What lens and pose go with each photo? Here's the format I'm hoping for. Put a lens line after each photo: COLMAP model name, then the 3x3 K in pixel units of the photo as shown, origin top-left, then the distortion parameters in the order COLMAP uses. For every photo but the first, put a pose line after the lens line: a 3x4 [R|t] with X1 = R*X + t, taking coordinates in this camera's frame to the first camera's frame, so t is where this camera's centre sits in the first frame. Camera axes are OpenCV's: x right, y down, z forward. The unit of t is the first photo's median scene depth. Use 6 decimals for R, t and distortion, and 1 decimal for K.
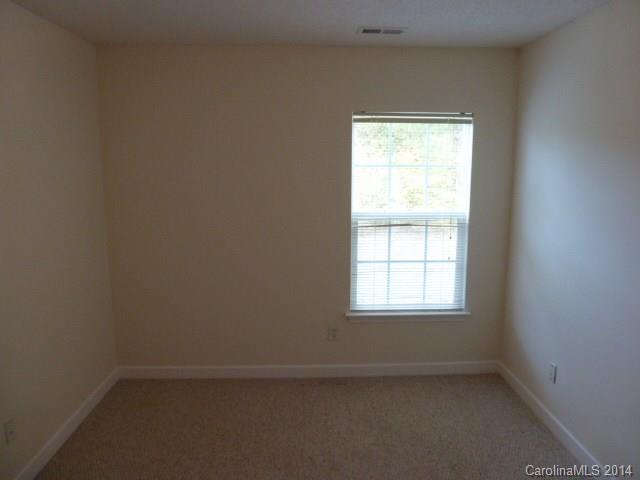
lens RADIAL K [[461.8, 0, 317.7], [0, 461.8, 242.2], [0, 0, 1]] dist [-0.058640, 0.027221]
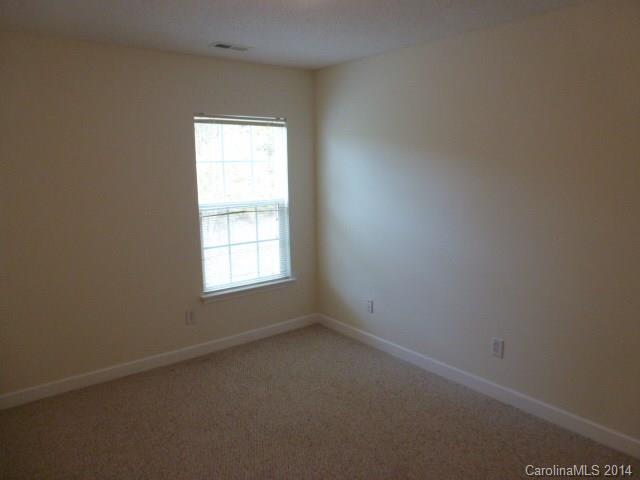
lens RADIAL K [[461.8, 0, 320.2], [0, 461.8, 238.0], [0, 0, 1]] dist [-0.058640, 0.027221]
pose [[0.805170, -0.103707, 0.583906, -0.337093], [0.105092, 0.993960, 0.031621, 0.011869], [-0.583658, 0.035903, 0.811205, -0.060921]]
